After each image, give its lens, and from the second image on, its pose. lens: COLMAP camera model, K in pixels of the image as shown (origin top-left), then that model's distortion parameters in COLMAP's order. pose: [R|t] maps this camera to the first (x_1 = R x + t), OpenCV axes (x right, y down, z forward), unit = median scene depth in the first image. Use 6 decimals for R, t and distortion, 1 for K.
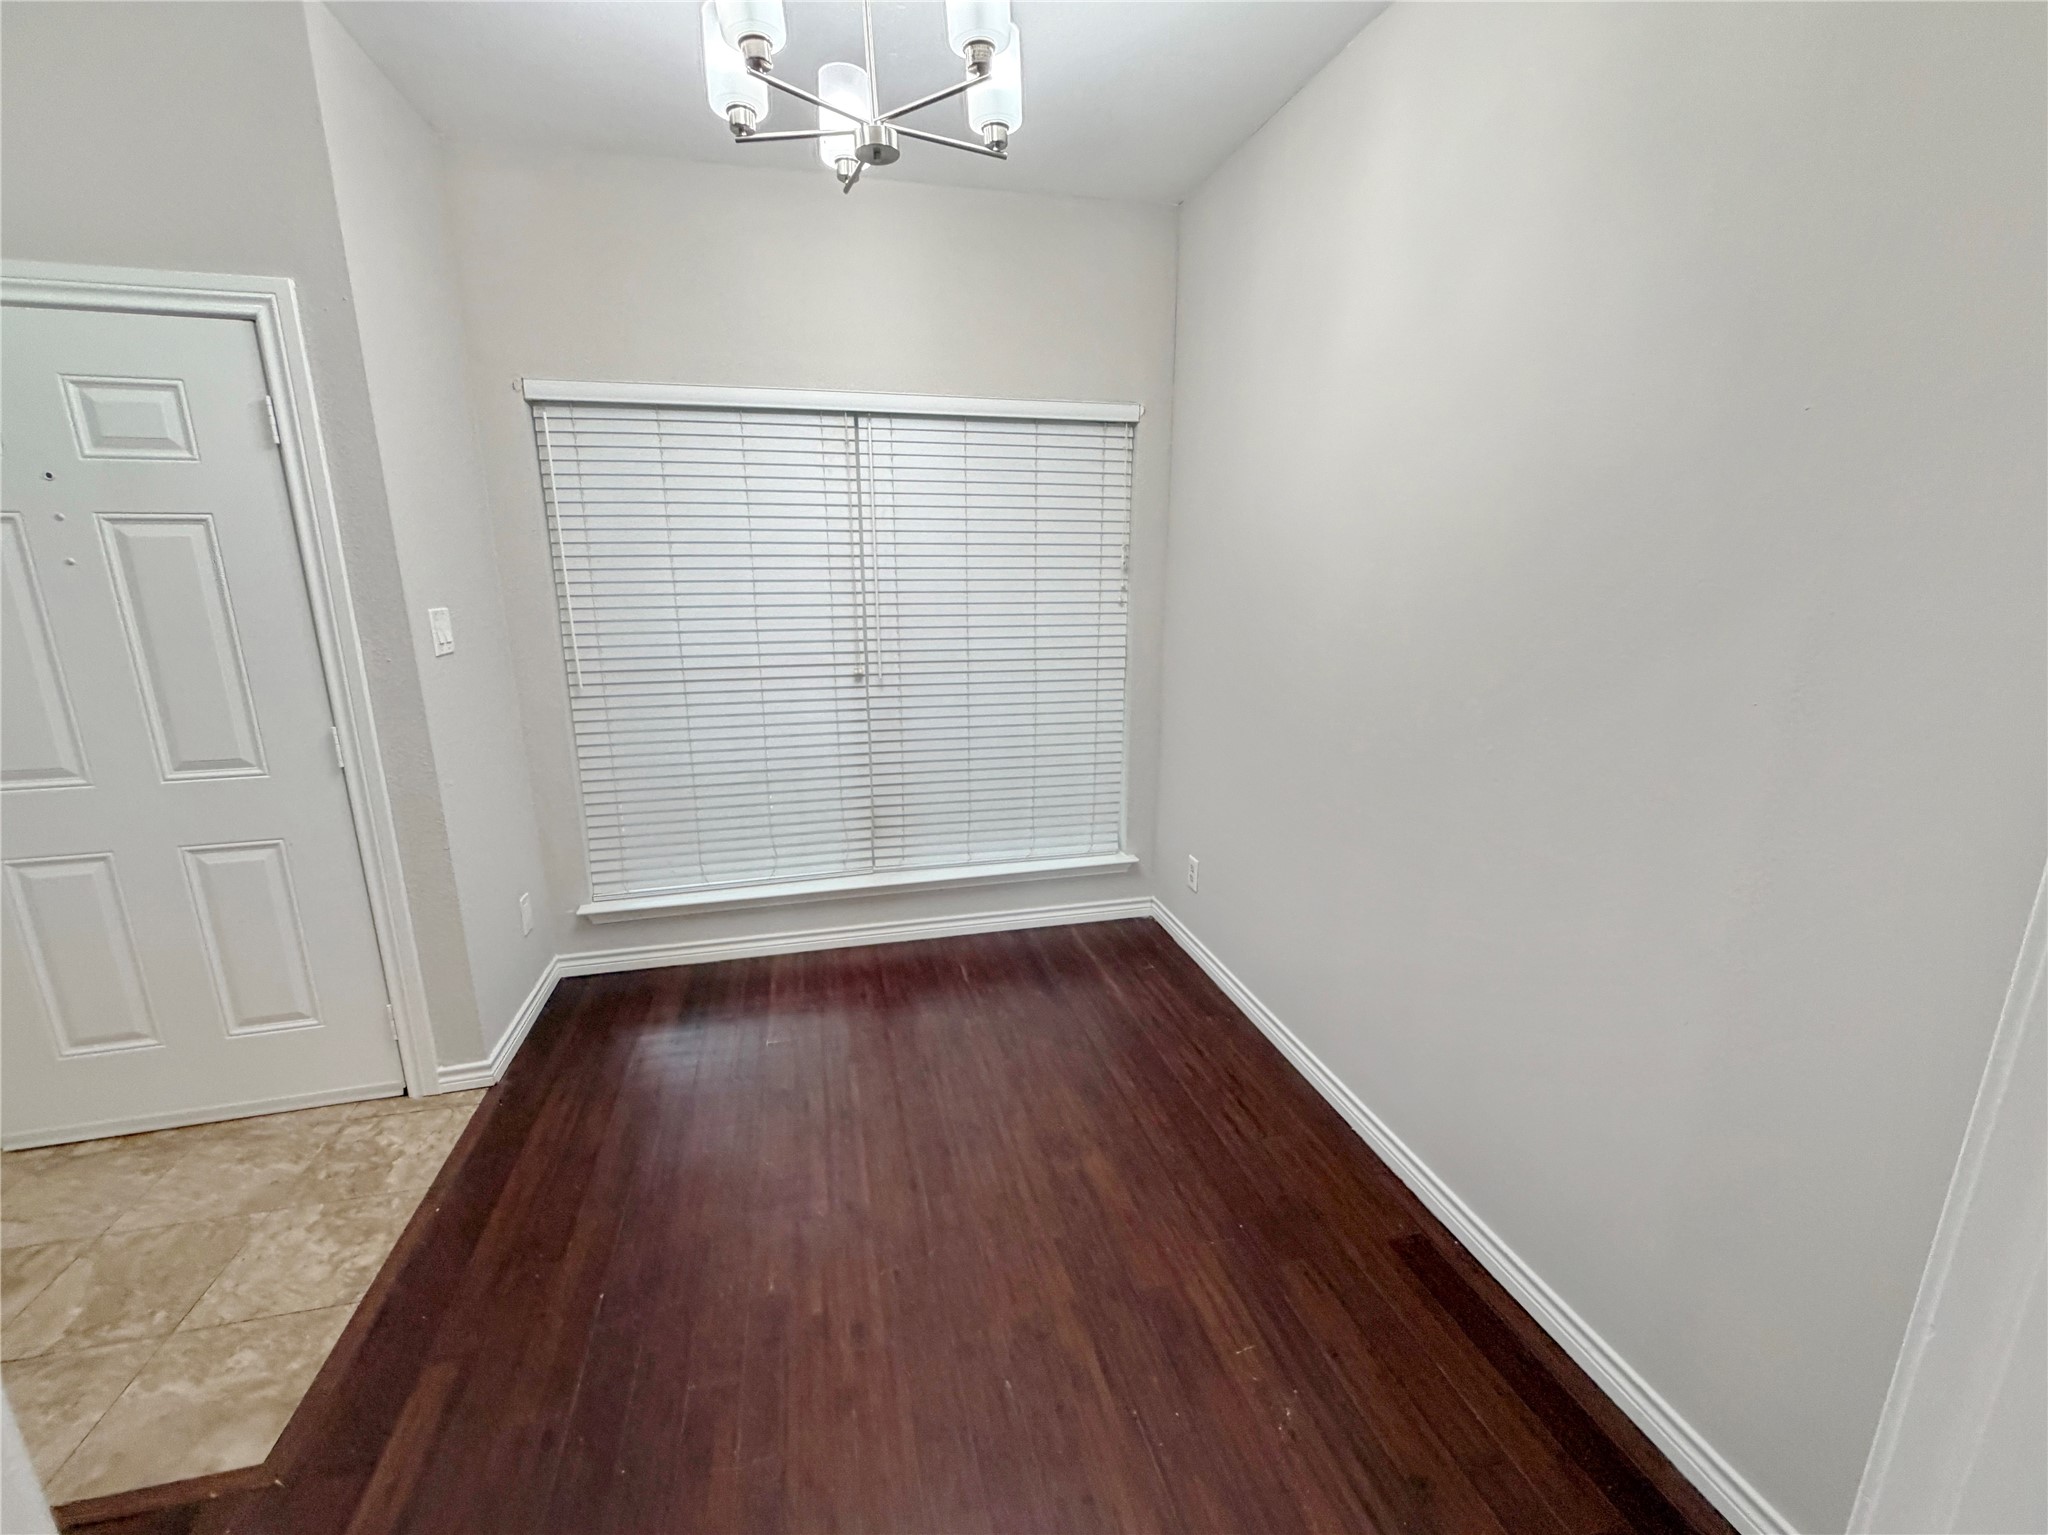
lens RADIAL K [[807.6, 0, 1022.8], [0, 807.6, 761.2], [0, 0, 1]] dist [0.000189, -0.000167]
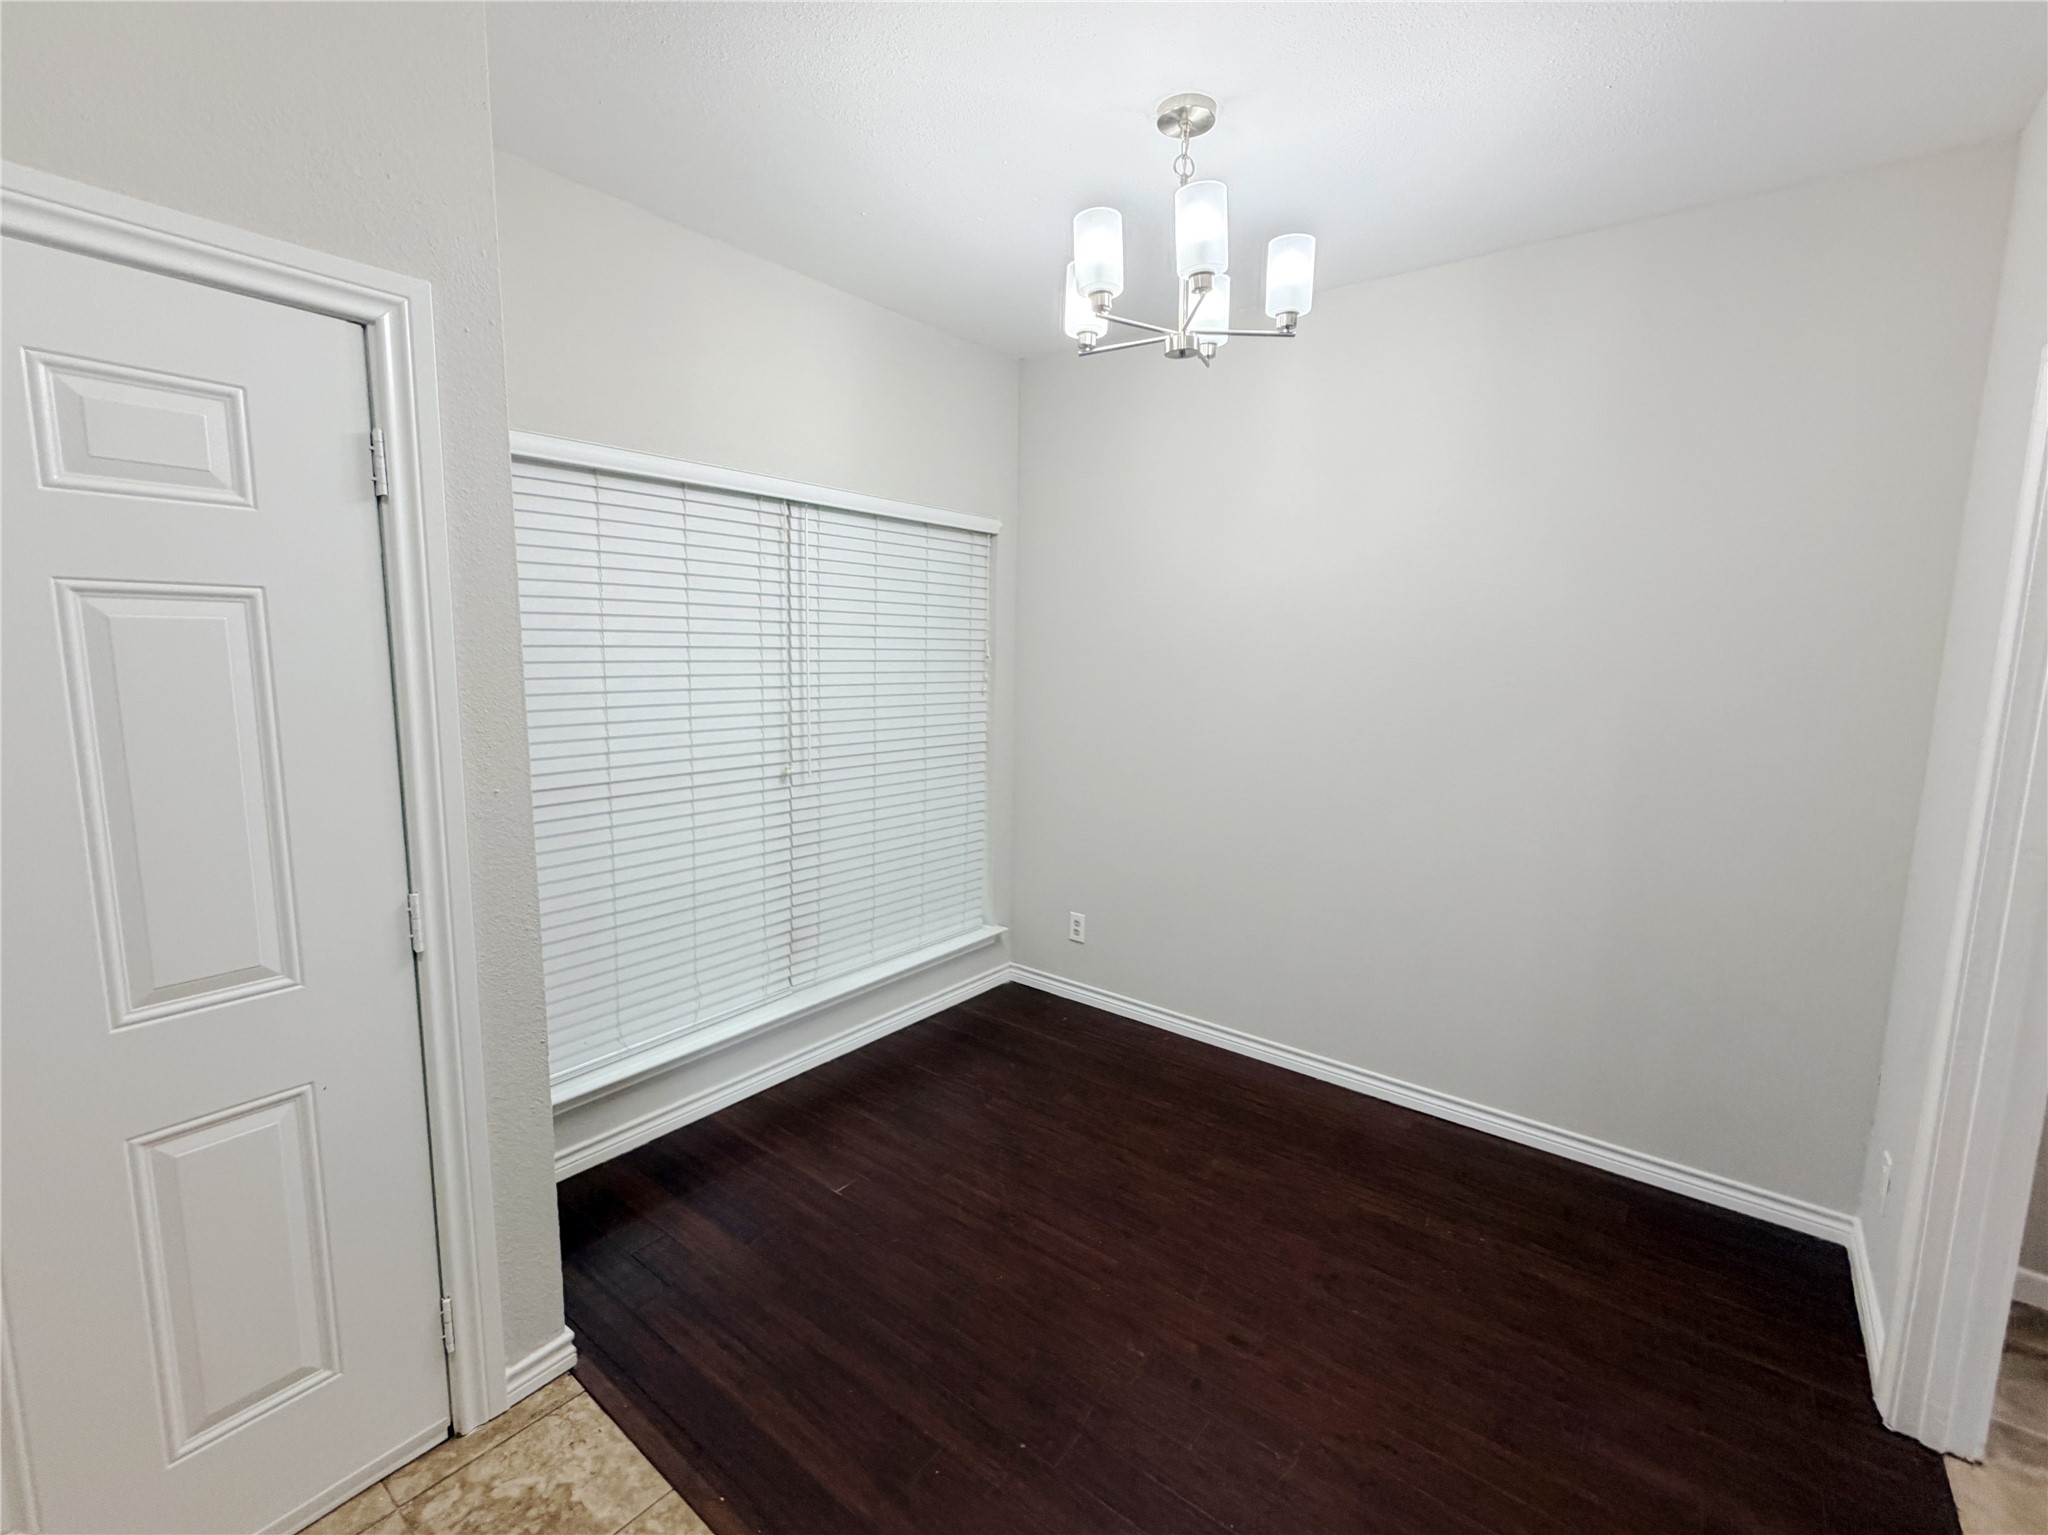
lens RADIAL K [[846.9, 0, 1024.0], [0, 846.9, 767.5], [0, 0, 1]] dist [0.001162, 0.000310]
pose [[0.804790, -0.069262, 0.589505, -0.568277], [0.125147, 0.990642, -0.054459, -0.029887], [-0.580216, 0.117603, 0.805927, 0.067600]]
